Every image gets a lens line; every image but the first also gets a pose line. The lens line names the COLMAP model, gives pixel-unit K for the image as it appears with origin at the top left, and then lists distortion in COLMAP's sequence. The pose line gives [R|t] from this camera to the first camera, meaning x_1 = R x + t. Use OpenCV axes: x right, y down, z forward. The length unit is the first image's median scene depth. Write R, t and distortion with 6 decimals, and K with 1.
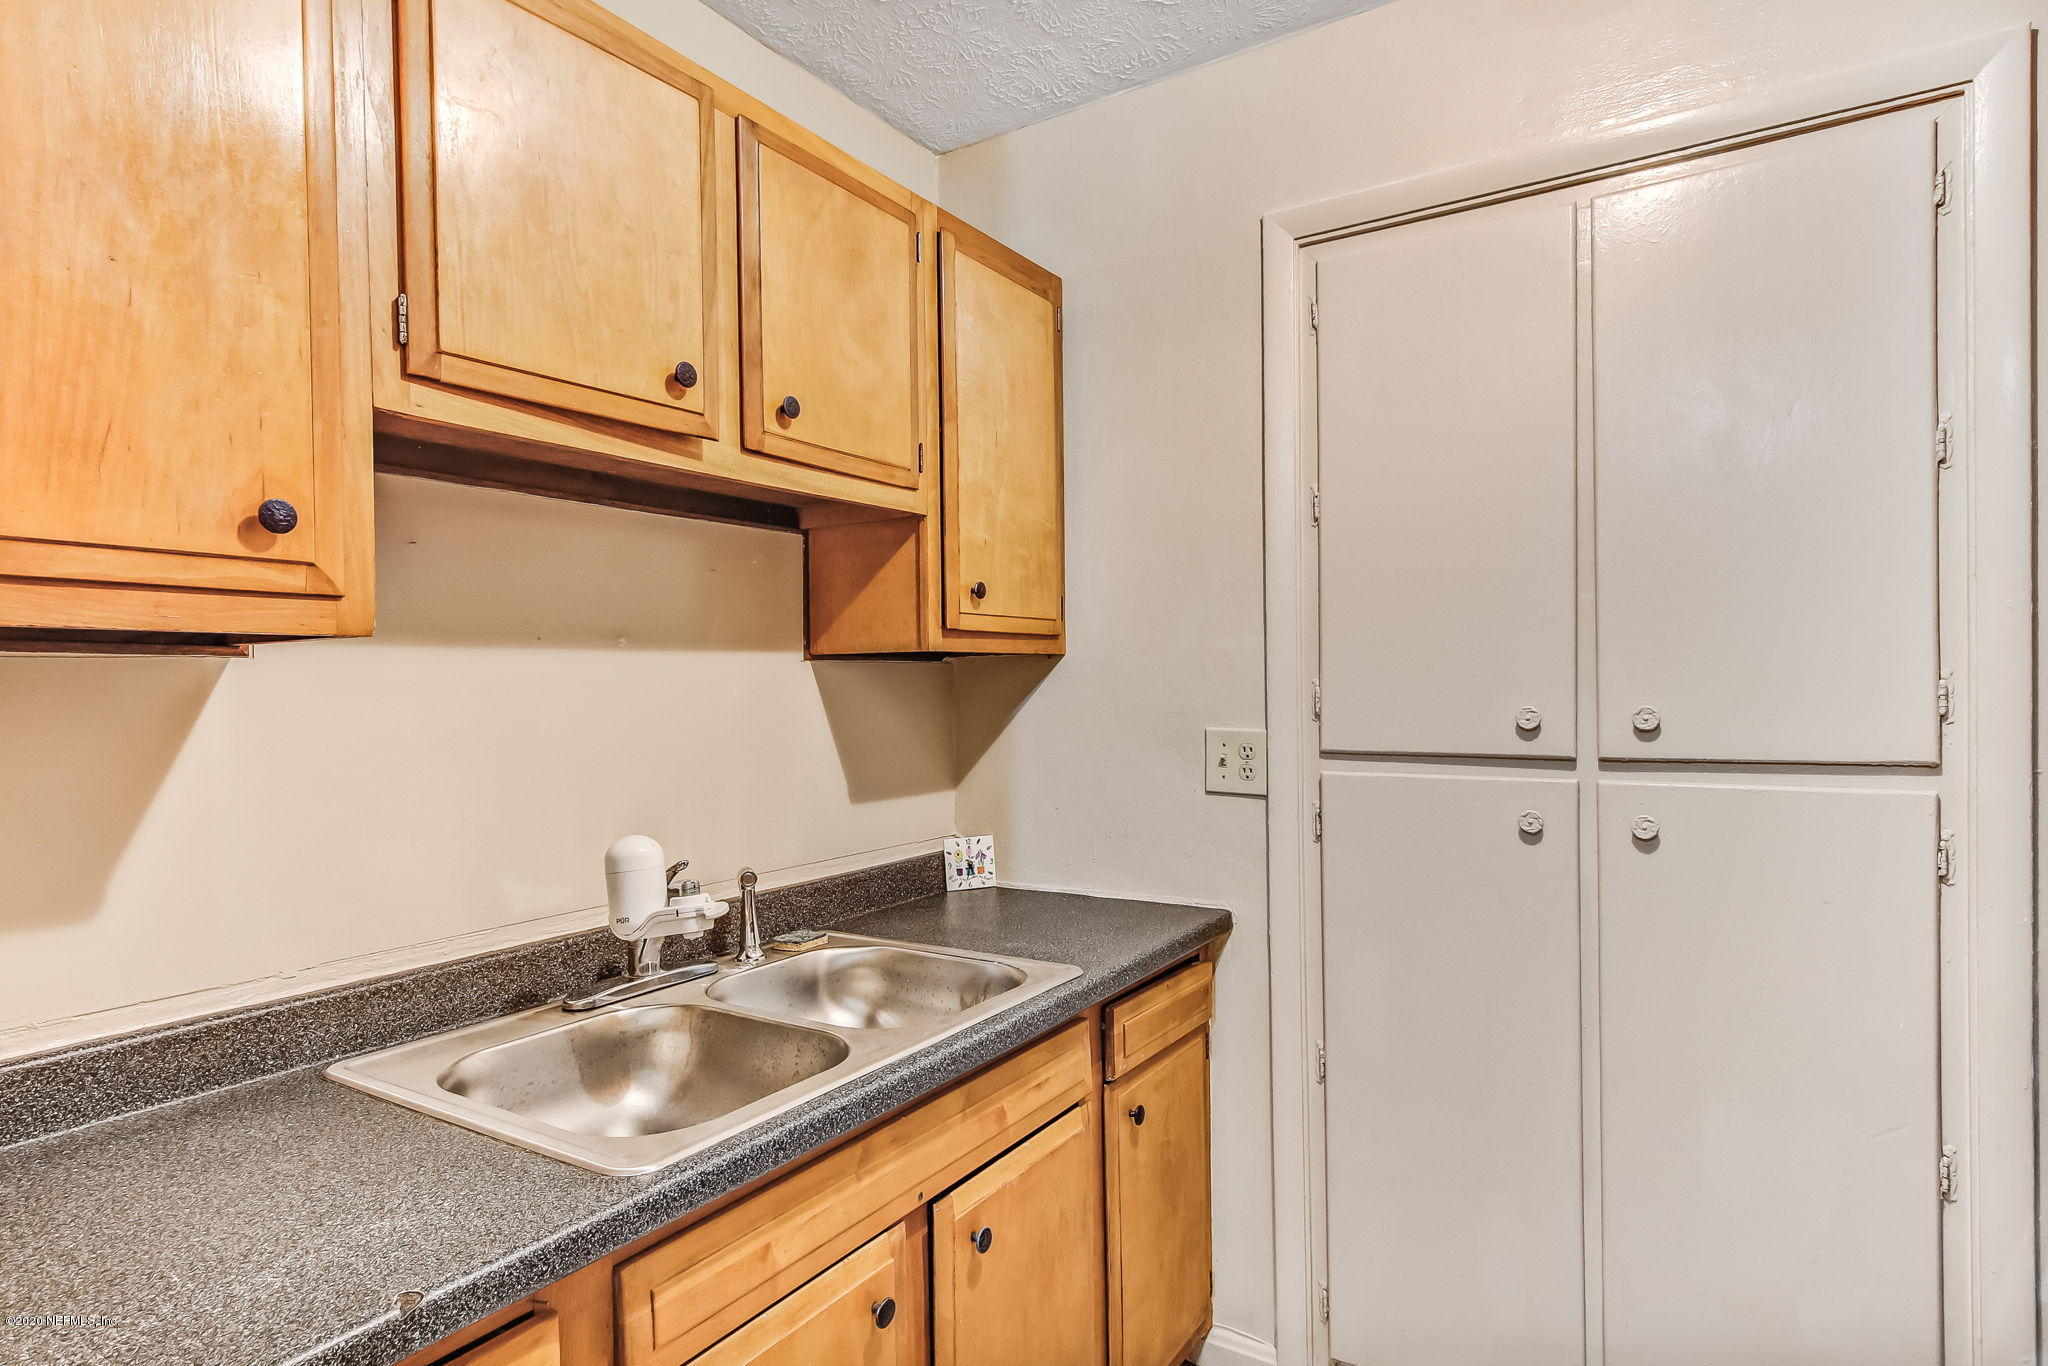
lens RADIAL K [[1068.8, 0, 985.1], [0, 1068.8, 686.8], [0, 0, 1]] dist [-0.019447, 0.004225]
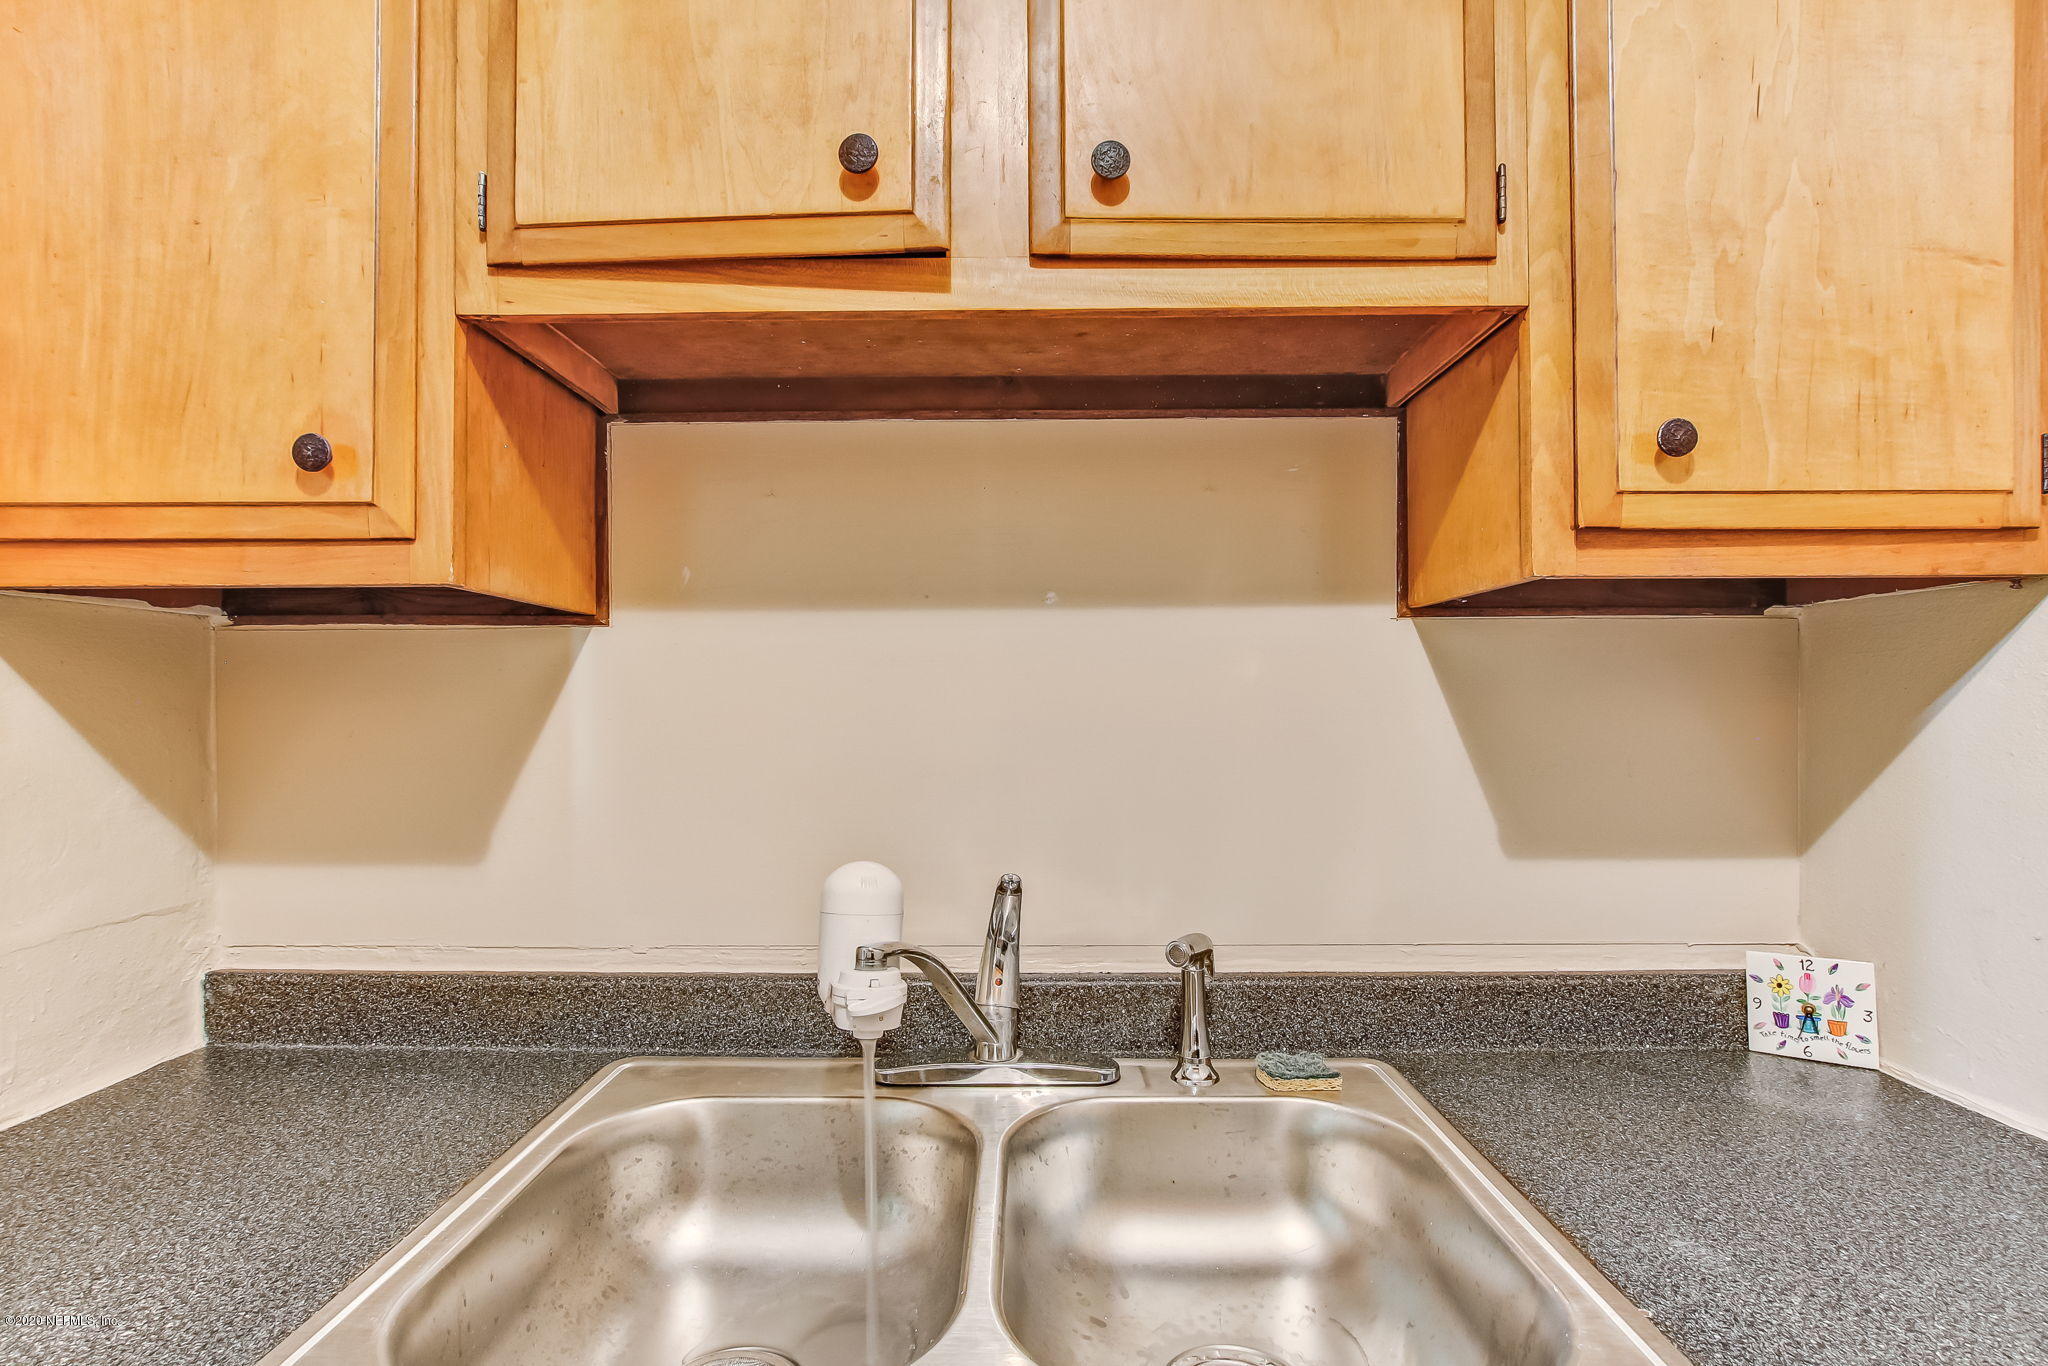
lens RADIAL K [[926.0, 0, 1038.3], [0, 926.0, 694.2], [0, 0, 1]] dist [-0.019046, 0.002450]
pose [[0.559850, 0.004780, -0.828580, 0.173655], [-0.005280, 0.999984, 0.002201, 0.021663], [0.828577, 0.003143, 0.559866, 0.566799]]
